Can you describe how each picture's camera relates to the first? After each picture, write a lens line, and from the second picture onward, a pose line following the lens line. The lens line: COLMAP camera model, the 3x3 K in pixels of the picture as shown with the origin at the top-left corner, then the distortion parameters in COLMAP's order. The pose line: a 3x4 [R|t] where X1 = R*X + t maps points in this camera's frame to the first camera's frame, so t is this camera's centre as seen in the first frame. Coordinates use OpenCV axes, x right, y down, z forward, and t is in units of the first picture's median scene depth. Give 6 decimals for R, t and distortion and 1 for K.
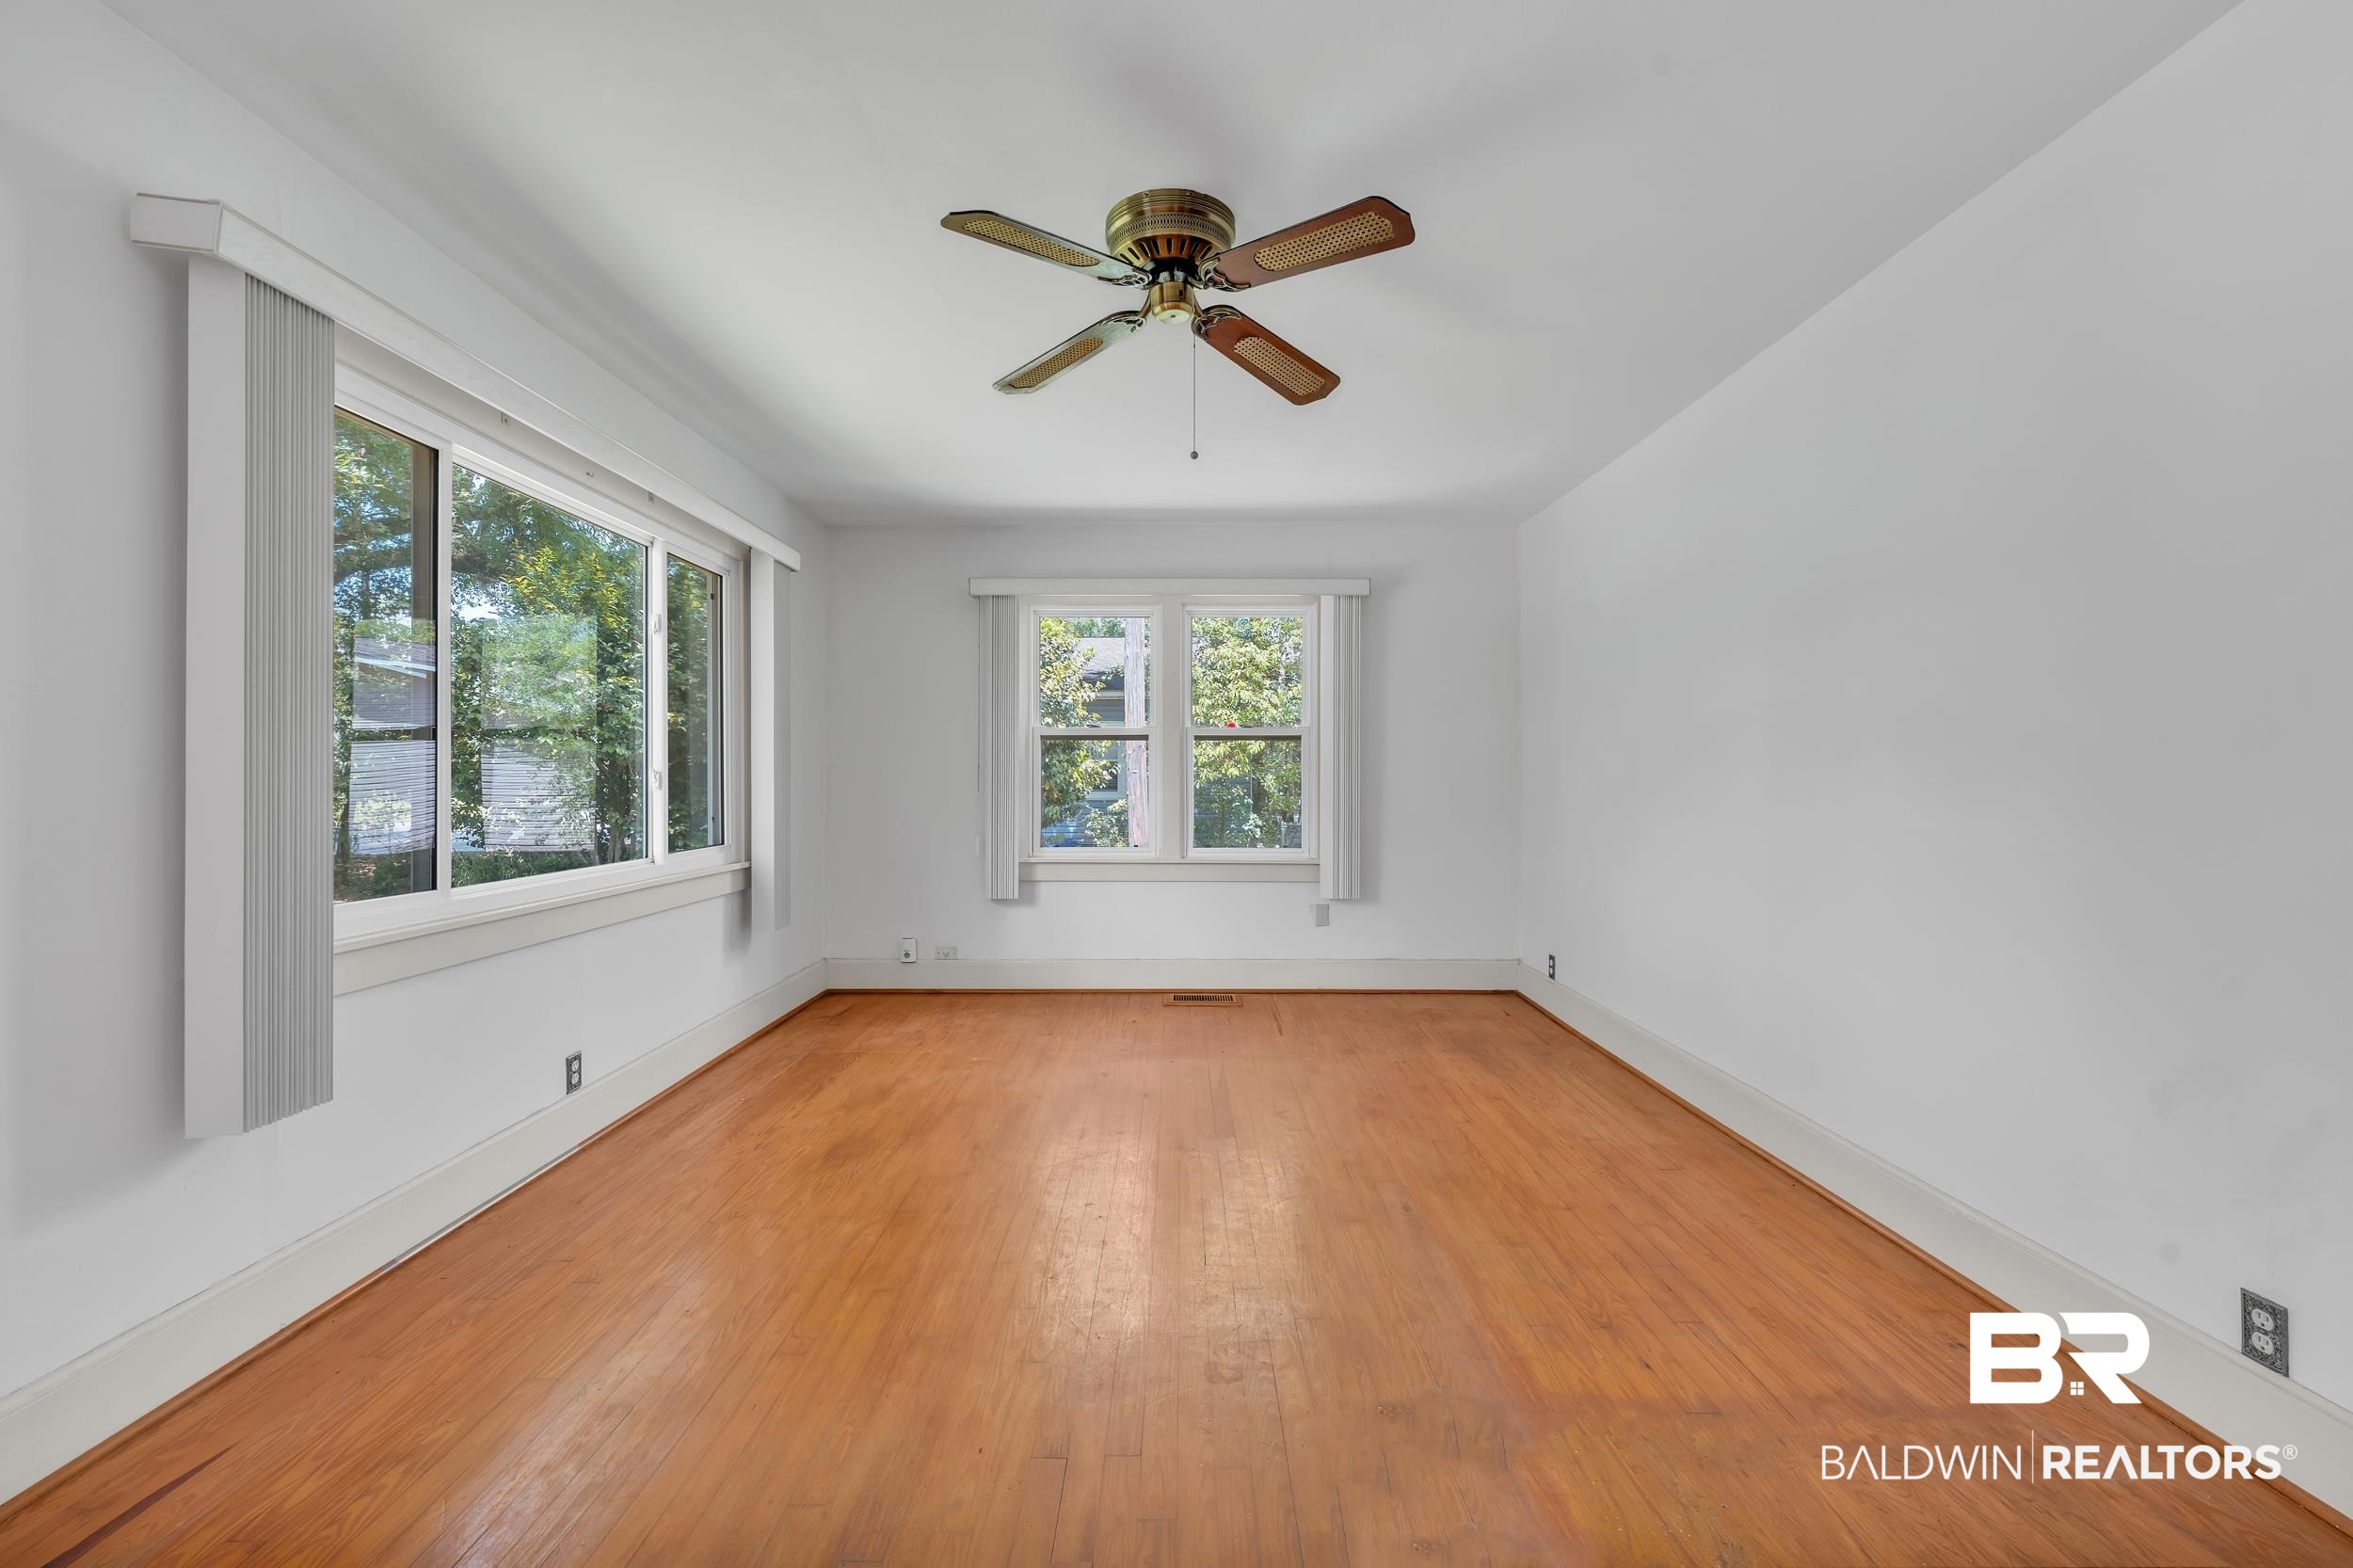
lens RADIAL K [[1021.5, 0, 1165.0], [0, 1021.5, 771.9], [0, 0, 1]] dist [0.001133, -0.000940]
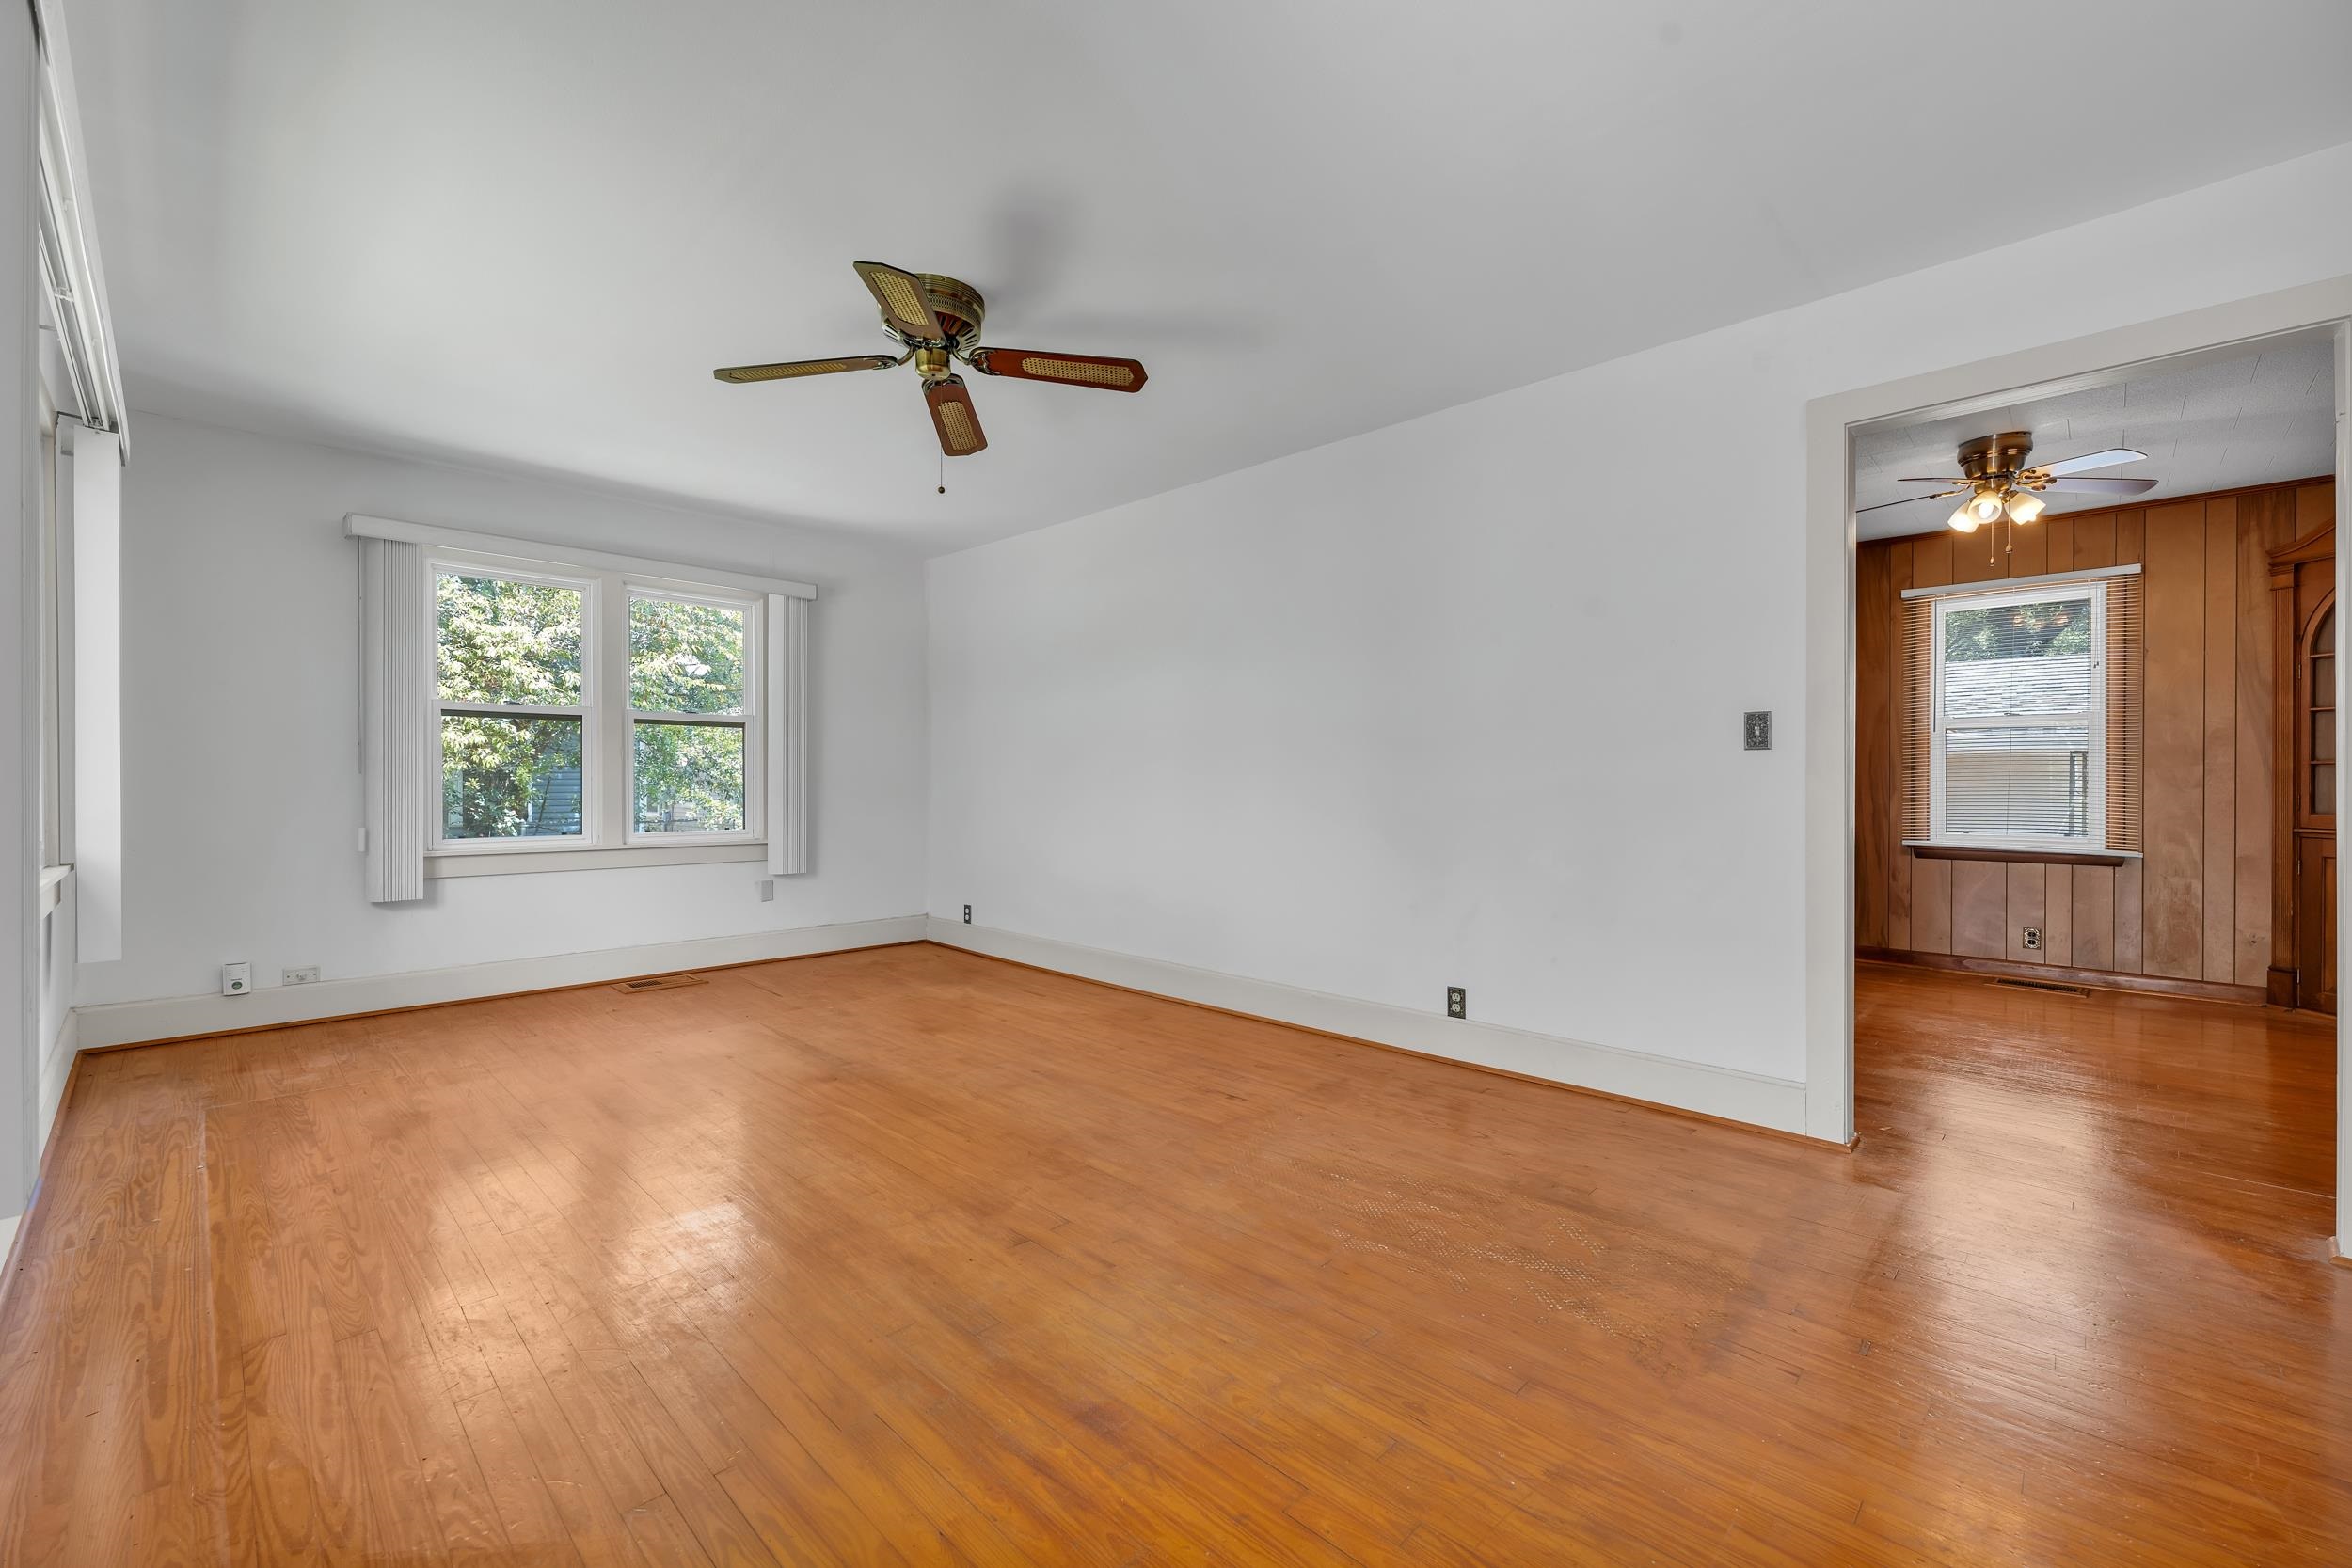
lens RADIAL K [[962.5, 0, 1159.2], [0, 962.5, 774.9], [0, 0, 1]] dist [0.002468, 0.000072]
pose [[0.701607, 0.005313, 0.712544, -0.437085], [-0.006587, 0.999978, -0.000970, 0.025819], [-0.712533, -0.004013, 0.701627, -0.009974]]
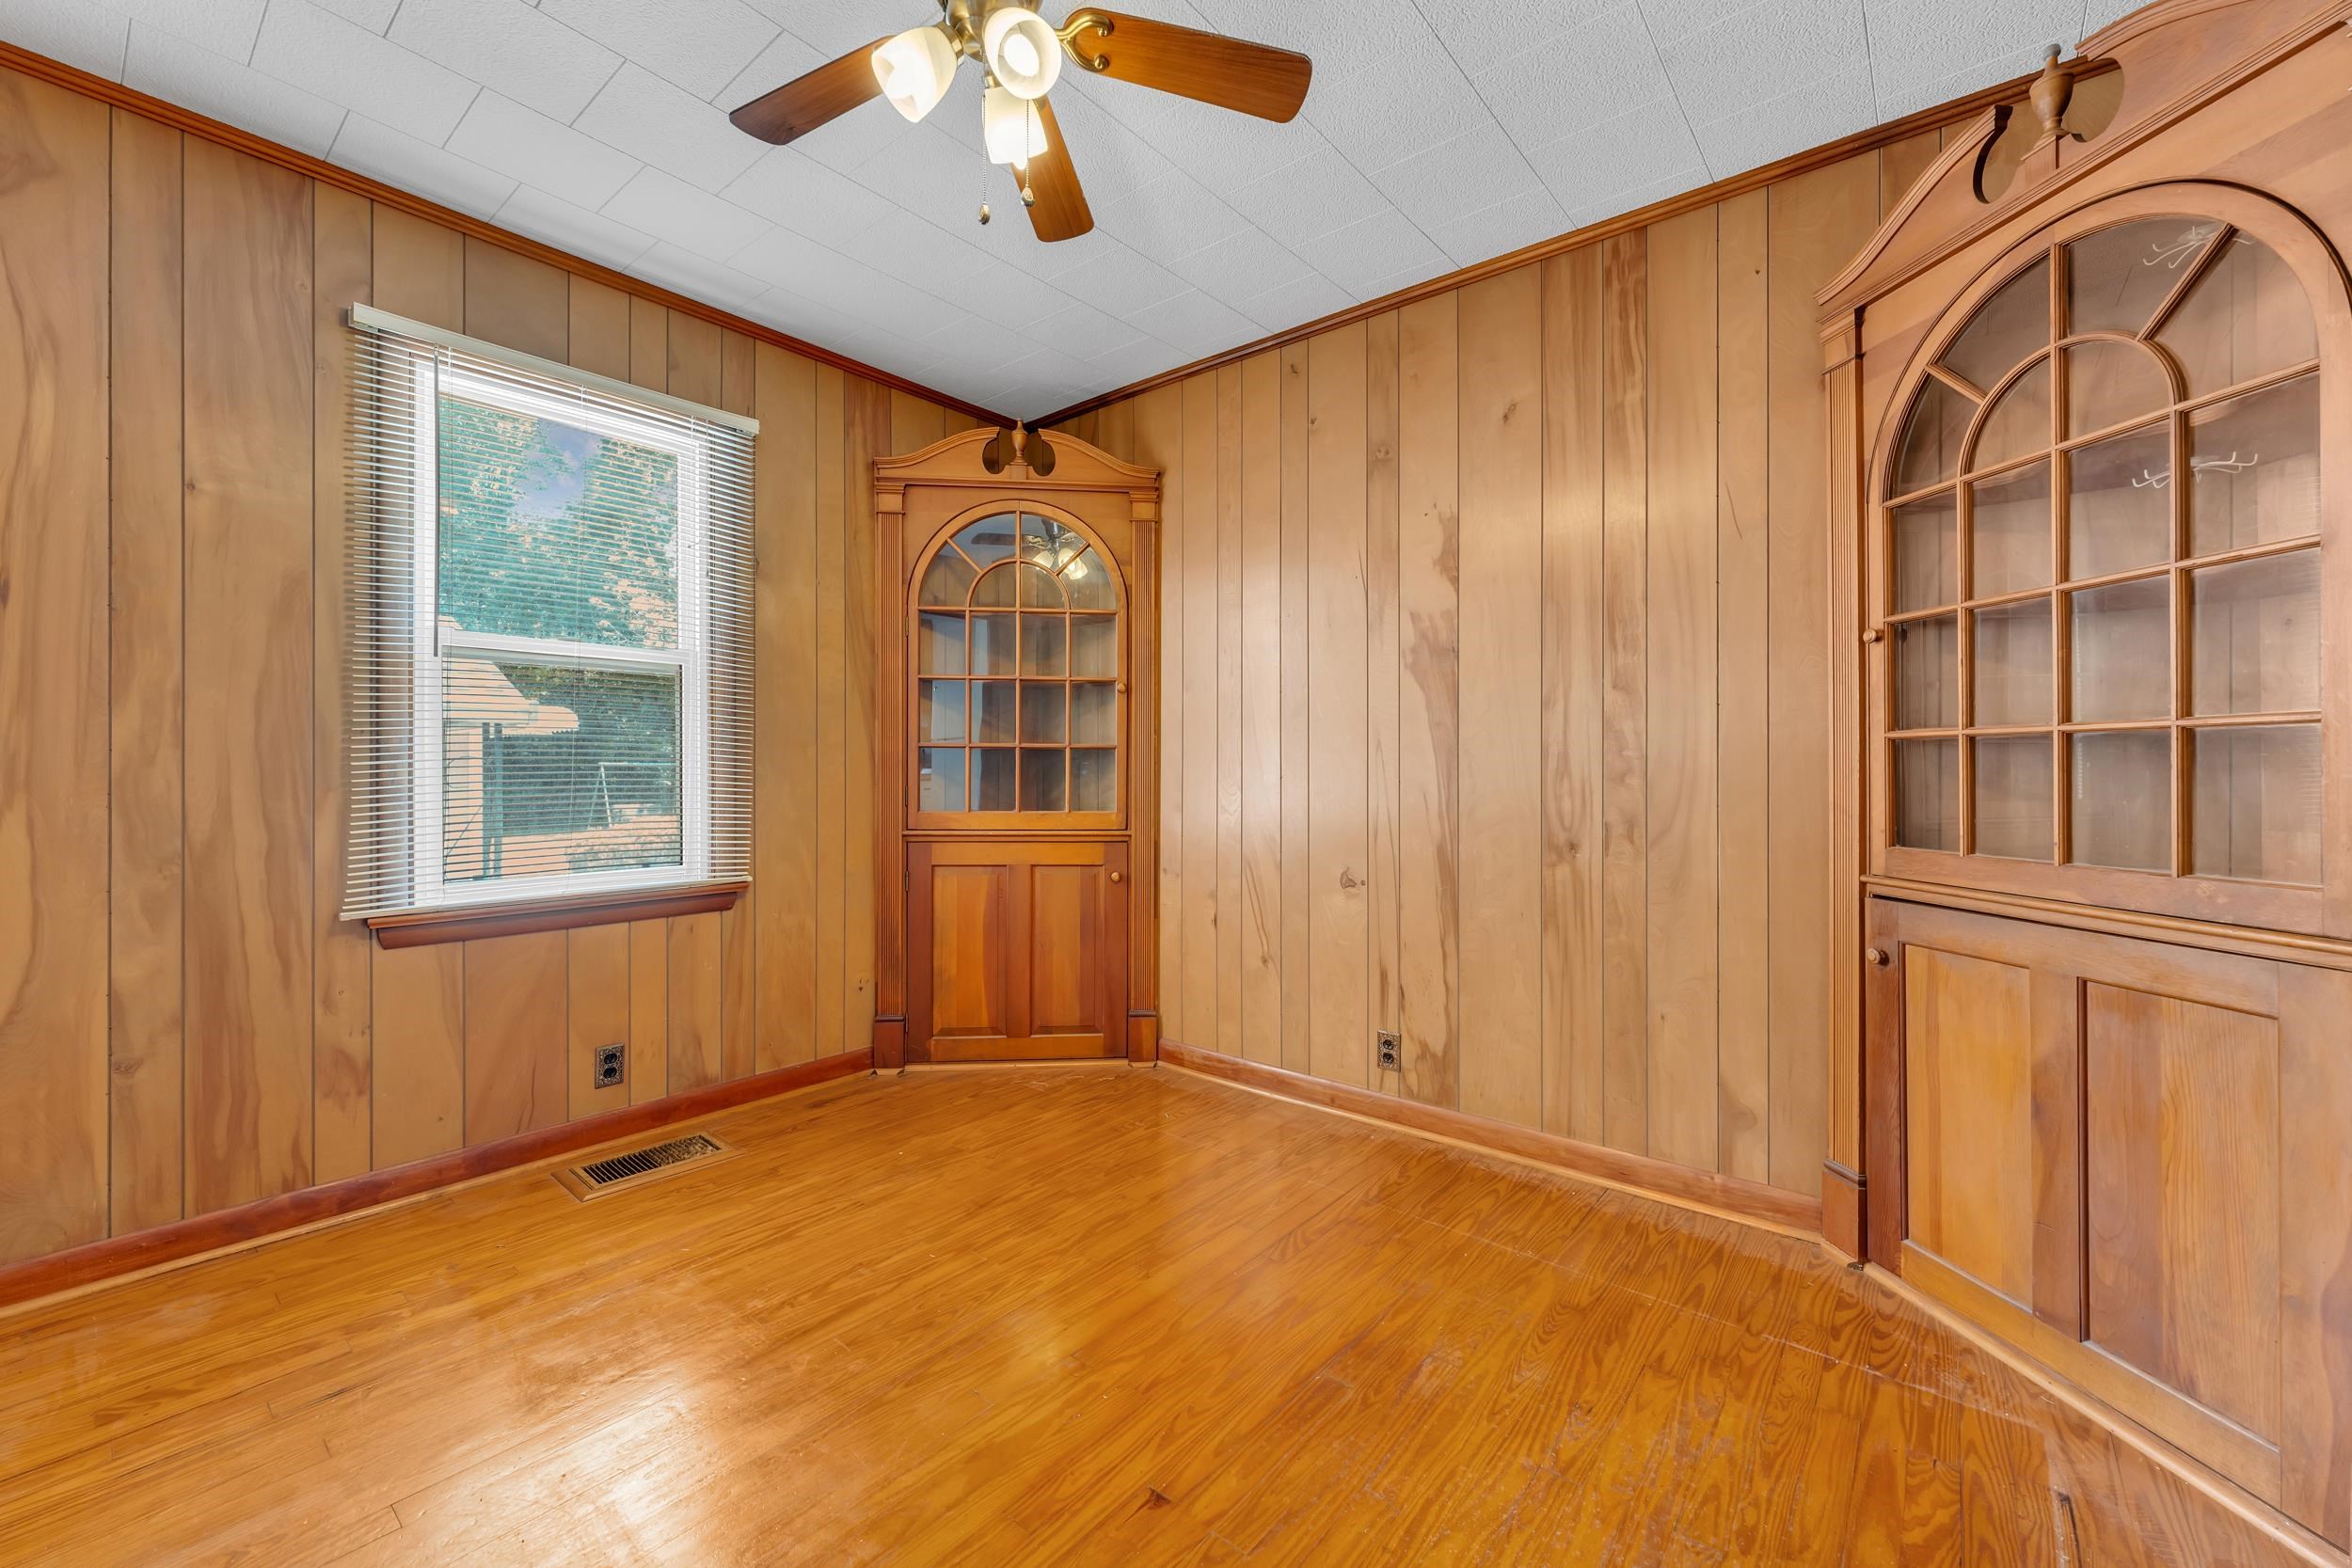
lens RADIAL K [[932.3, 0, 1177.3], [0, 932.3, 774.6], [0, 0, 1]] dist [0.004291, 0.000204]
pose [[-0.778759, -0.002103, 0.627320, 0.677883], [-0.005433, 0.999979, -0.003392, 0.030766], [-0.627300, -0.006050, -0.778754, 0.361200]]
